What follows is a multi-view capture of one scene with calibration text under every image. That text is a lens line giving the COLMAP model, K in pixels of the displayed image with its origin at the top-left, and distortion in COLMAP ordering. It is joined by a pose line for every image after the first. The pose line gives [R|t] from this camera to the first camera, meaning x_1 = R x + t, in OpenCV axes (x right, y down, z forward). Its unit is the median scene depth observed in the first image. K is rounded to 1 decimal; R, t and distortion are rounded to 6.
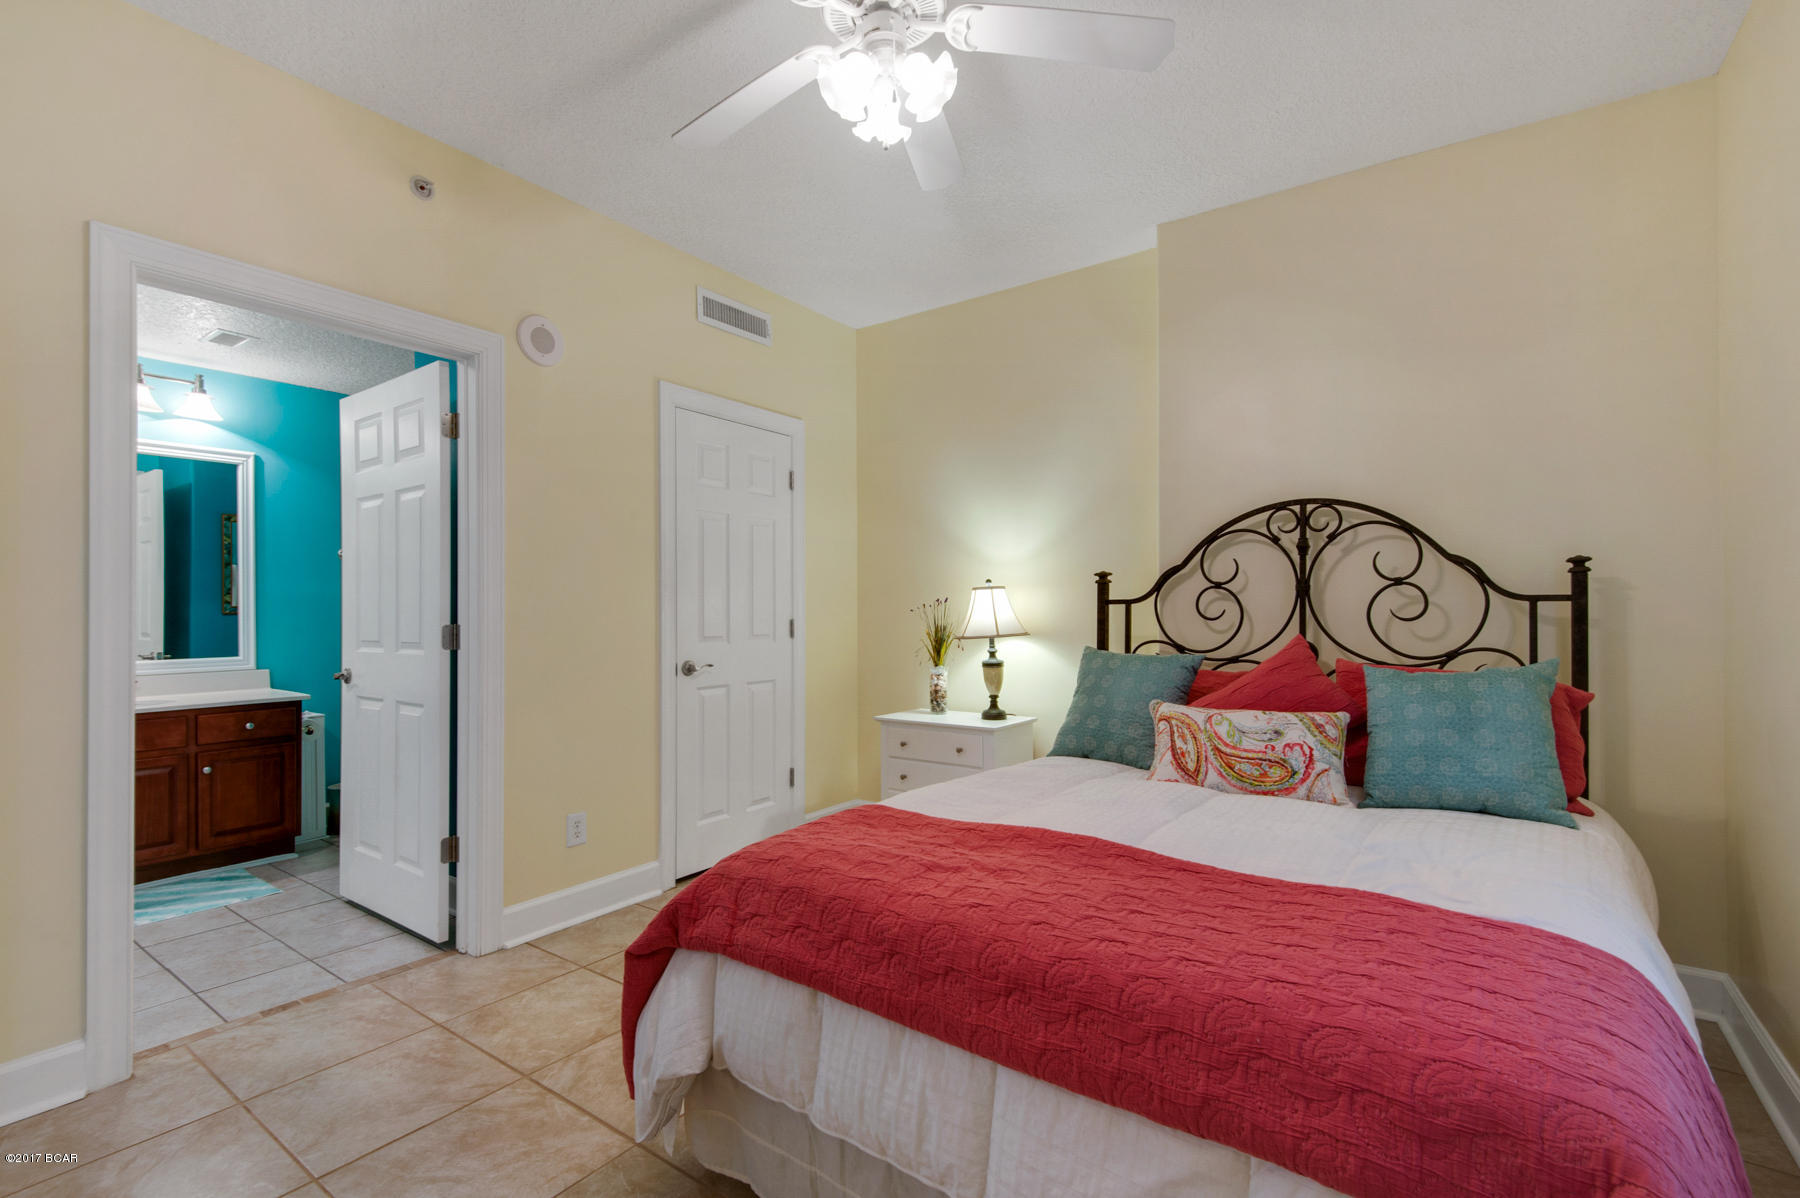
lens RADIAL K [[809.2, 0, 897.1], [0, 809.2, 605.9], [0, 0, 1]] dist [0.023944, -0.011765]
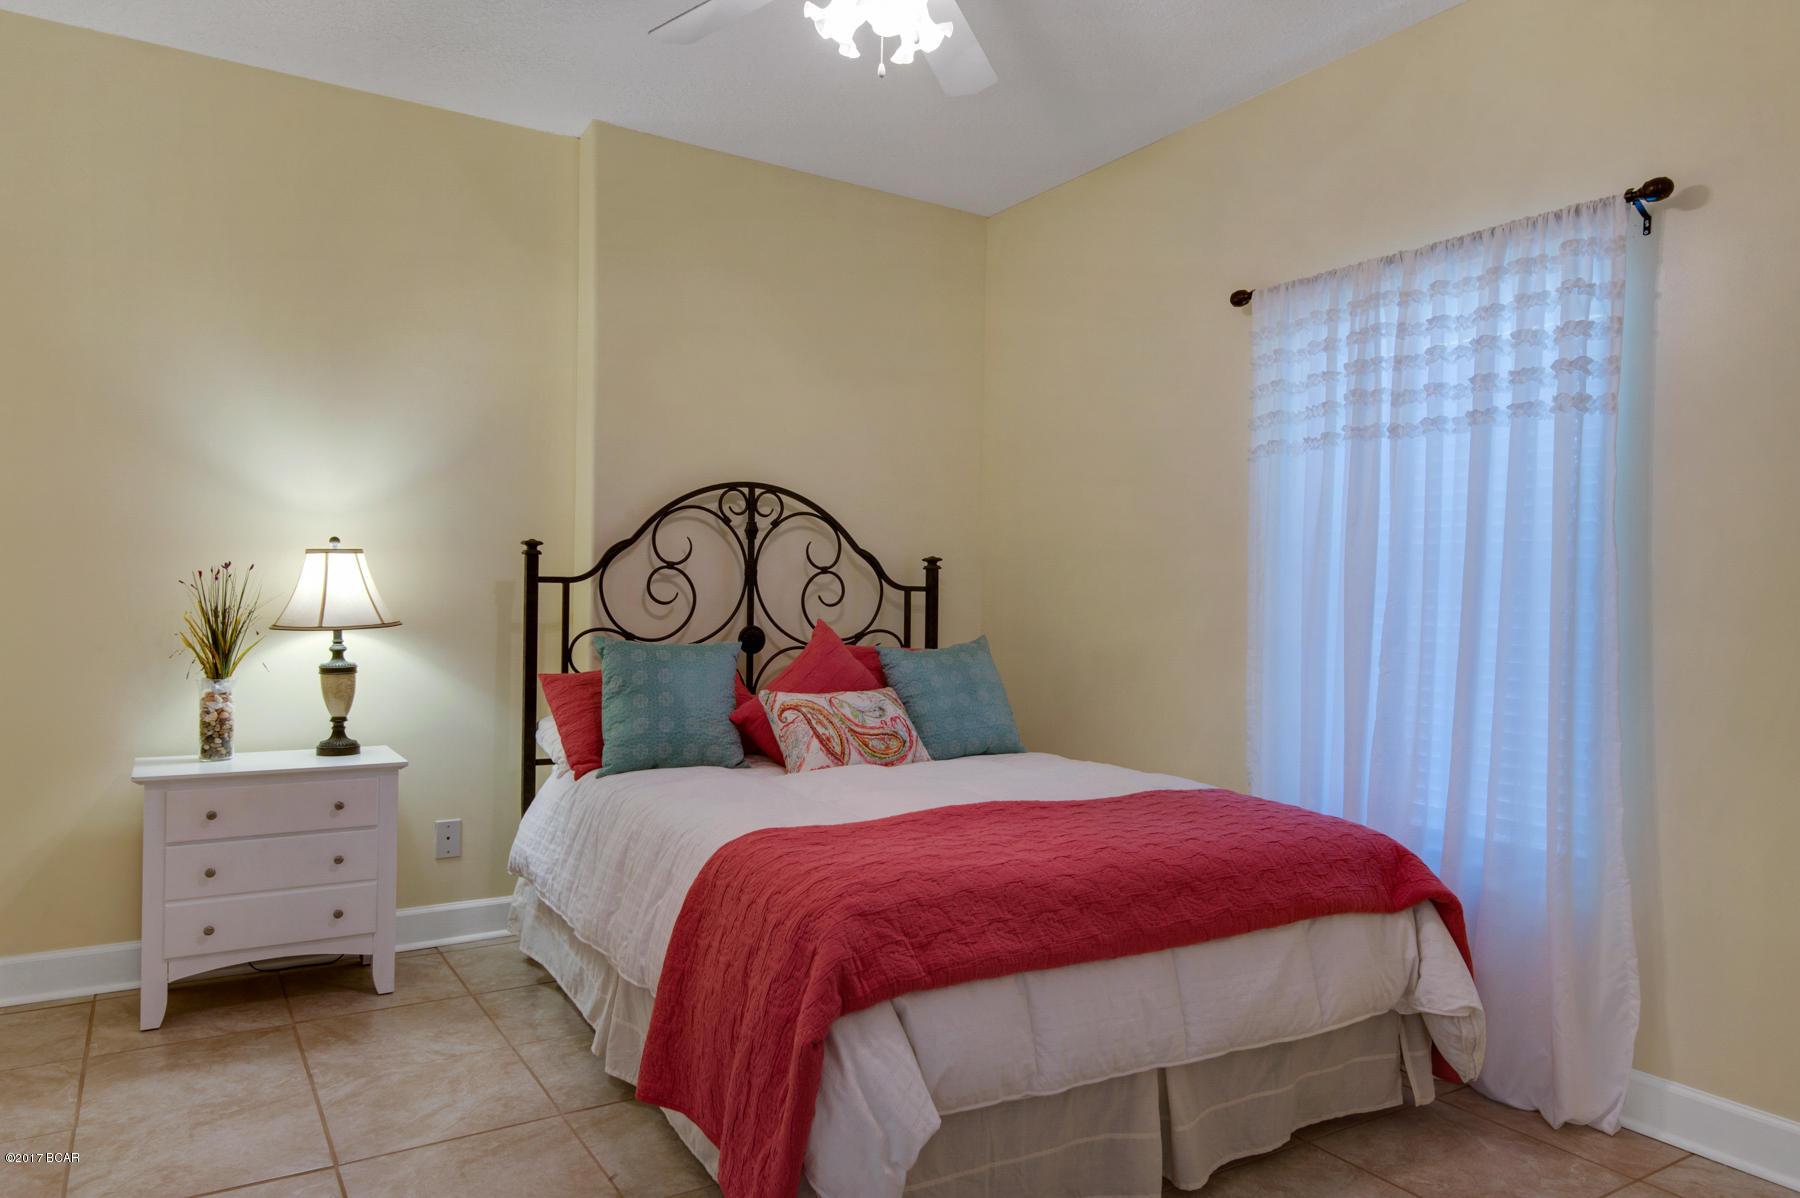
lens RADIAL K [[1167.8, 0, 898.7], [0, 1167.8, 604.2], [0, 0, 1]] dist [0.011038, 0.000473]
pose [[0.367402, 0.007783, 0.930030, -0.743090], [-0.024835, 0.999691, 0.001445, 0.009756], [-0.929730, -0.023629, 0.367482, 0.309576]]
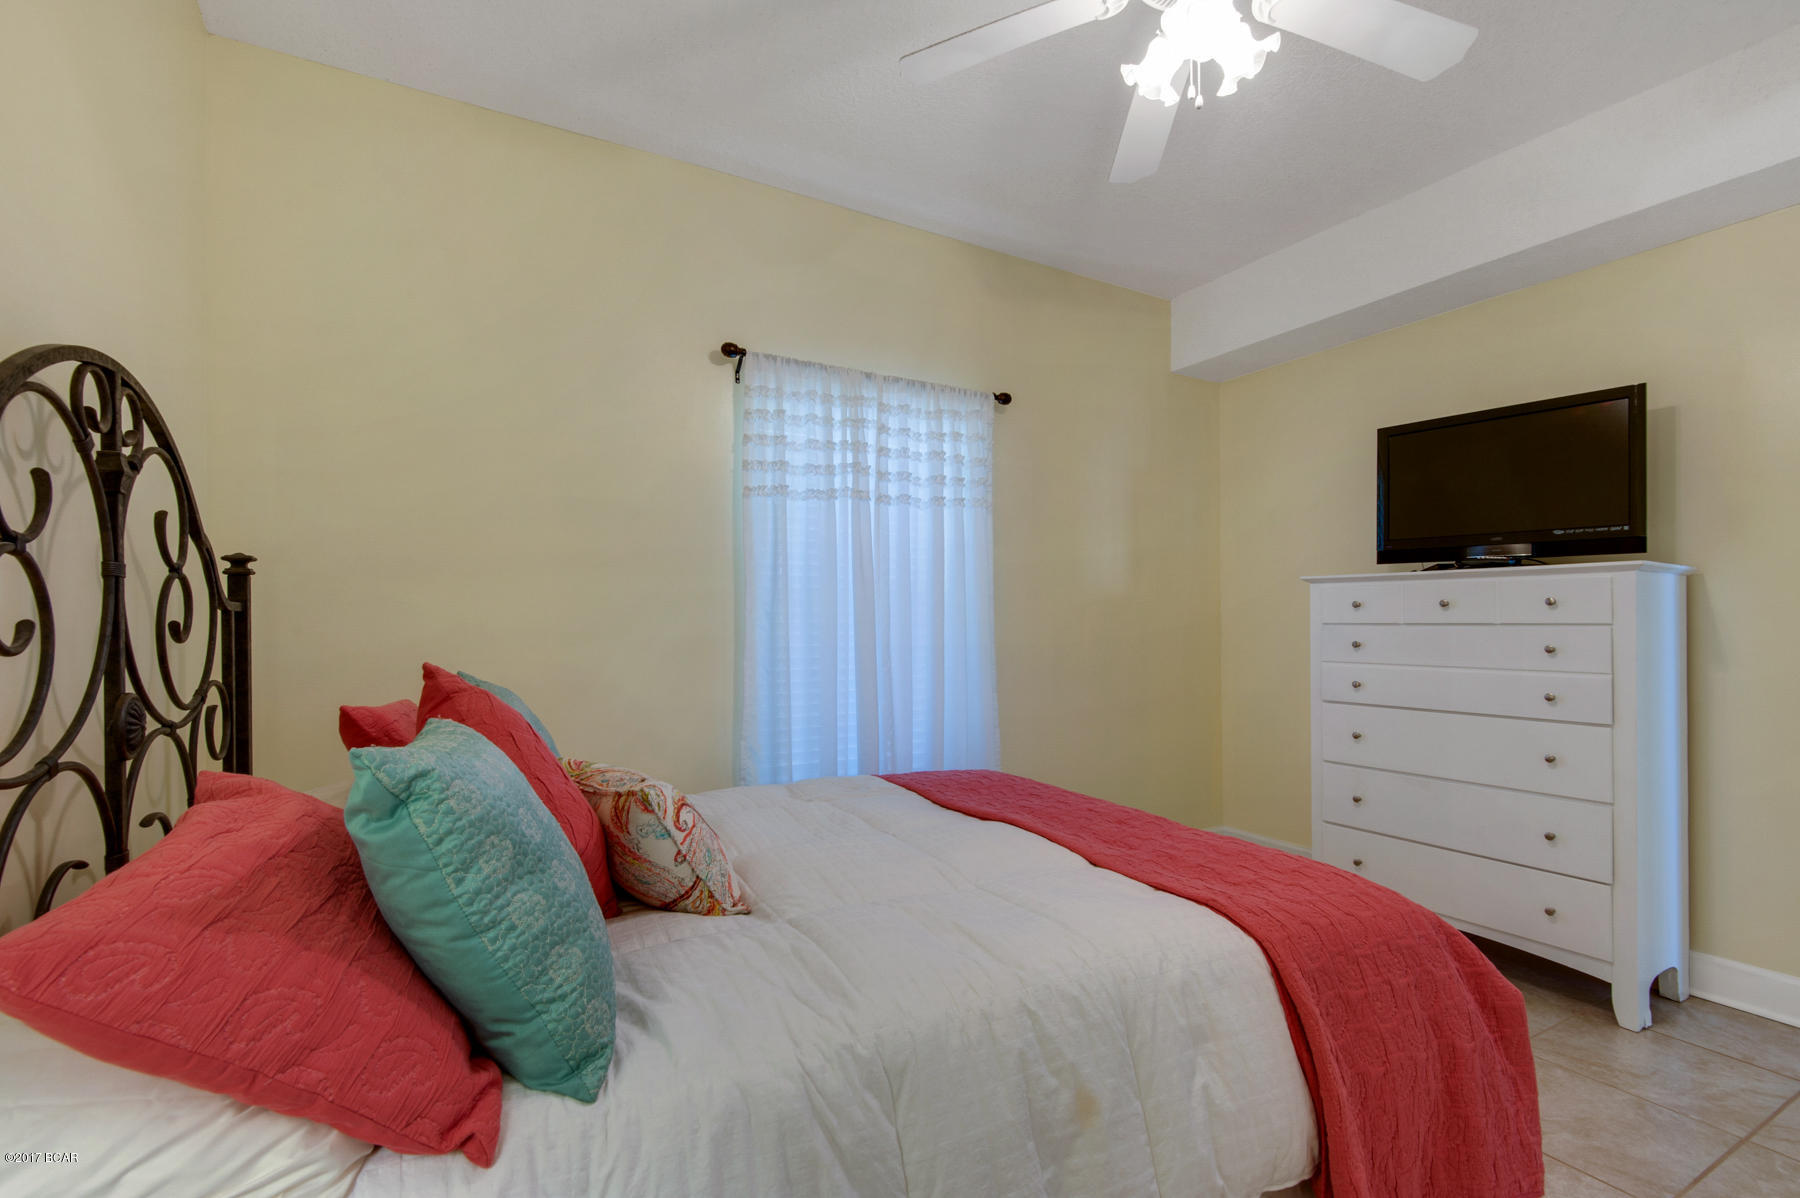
lens RADIAL K [[809.2, 0, 899.2], [0, 809.2, 609.0], [0, 0, 1]] dist [0.023944, -0.011765]
pose [[-0.909394, -0.000786, 0.415936, -0.068183], [-0.005038, 0.999946, -0.009125, -0.003115], [-0.415906, -0.010394, -0.909348, 1.210688]]
